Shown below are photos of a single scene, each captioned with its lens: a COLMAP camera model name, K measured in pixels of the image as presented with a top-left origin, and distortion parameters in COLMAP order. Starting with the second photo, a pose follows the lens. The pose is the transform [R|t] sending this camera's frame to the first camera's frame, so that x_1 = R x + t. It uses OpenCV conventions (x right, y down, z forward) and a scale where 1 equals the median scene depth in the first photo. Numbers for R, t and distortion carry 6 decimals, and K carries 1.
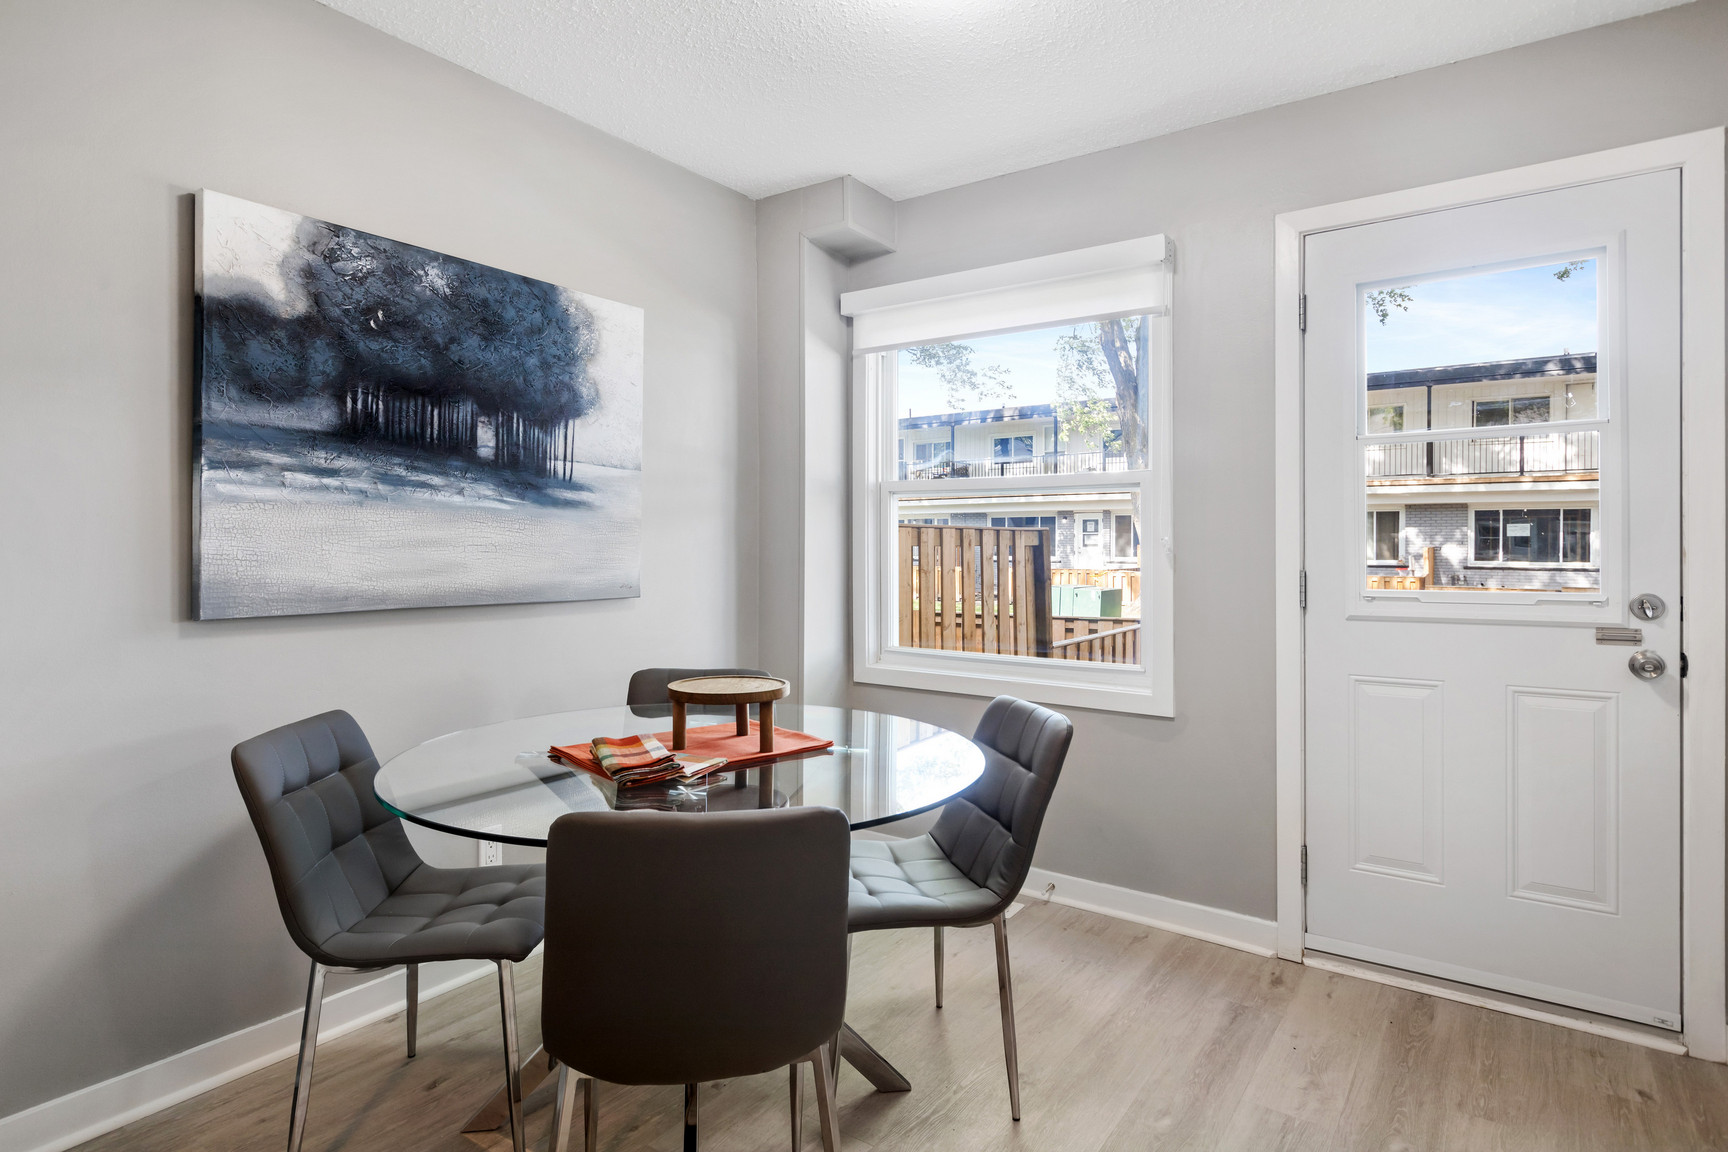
lens RADIAL K [[937.1, 0, 861.0], [0, 937.1, 549.0], [0, 0, 1]] dist [-0.004516, 0.003652]
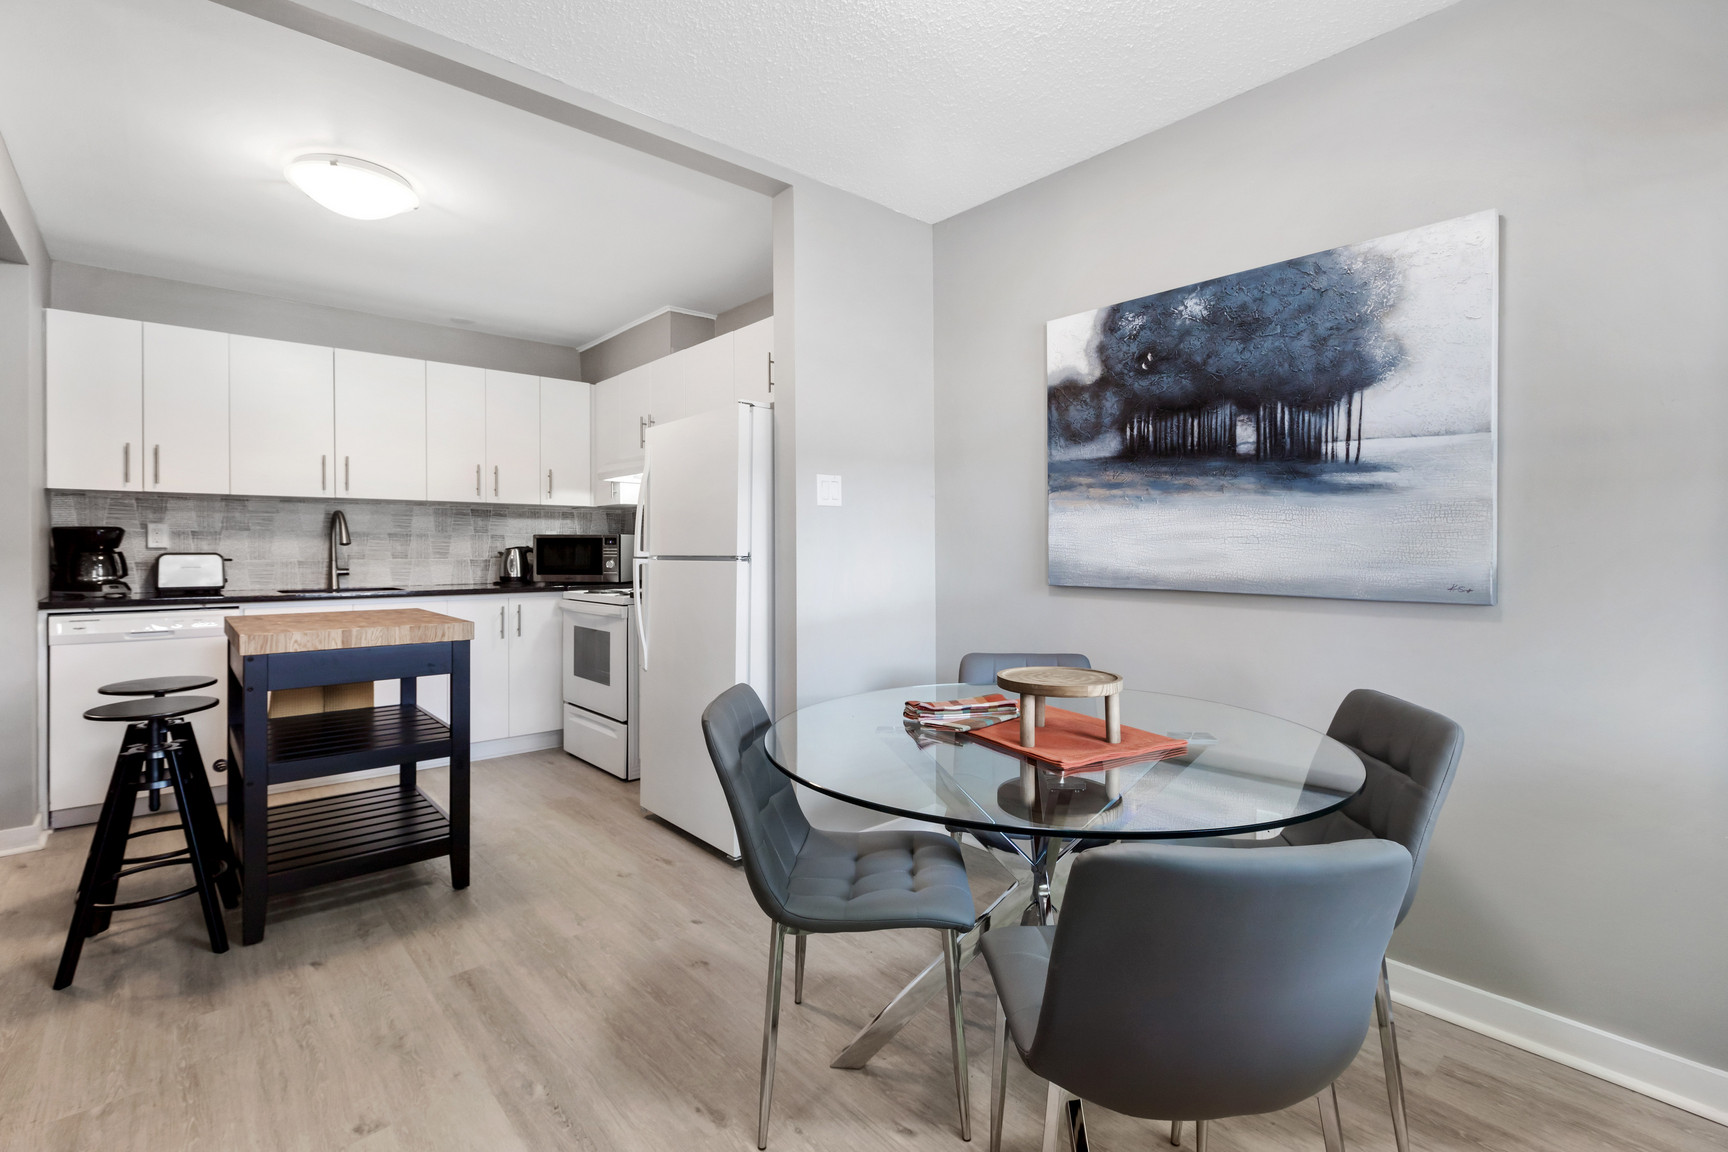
lens RADIAL K [[777.4, 0, 855.4], [0, 777.4, 553.6], [0, 0, 1]] dist [-0.003609, -0.000390]
pose [[-0.232305, 0.006178, -0.972623, 0.559411], [-0.001799, 0.999975, 0.006781, 0.009702], [0.972641, 0.003325, -0.232288, 0.789899]]
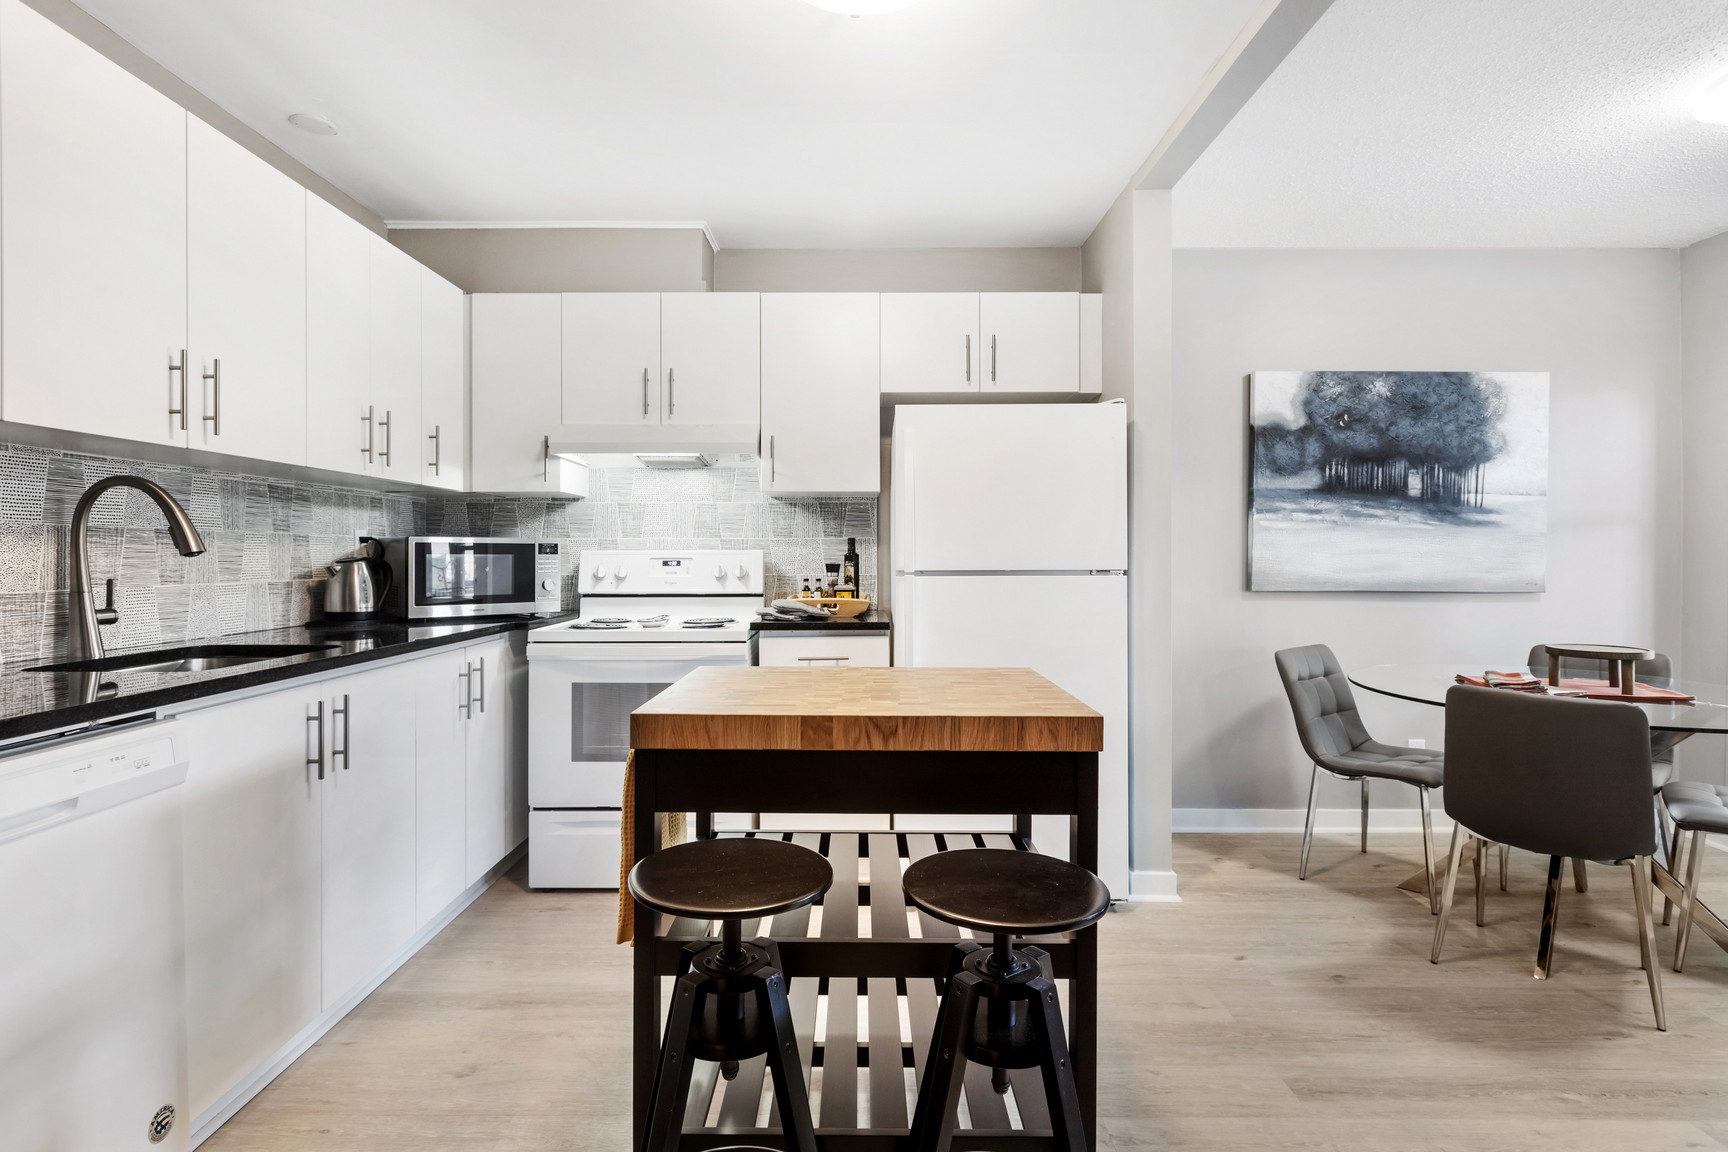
lens RADIAL K [[854.5, 0, 857.4], [0, 854.5, 558.6], [0, 0, 1]] dist [0.000410, 0.000648]
pose [[0.572182, 0.005330, -0.820109, 0.233353], [-0.002939, 0.999986, 0.004448, 0.002097], [0.820121, -0.000135, 0.572190, -0.567320]]
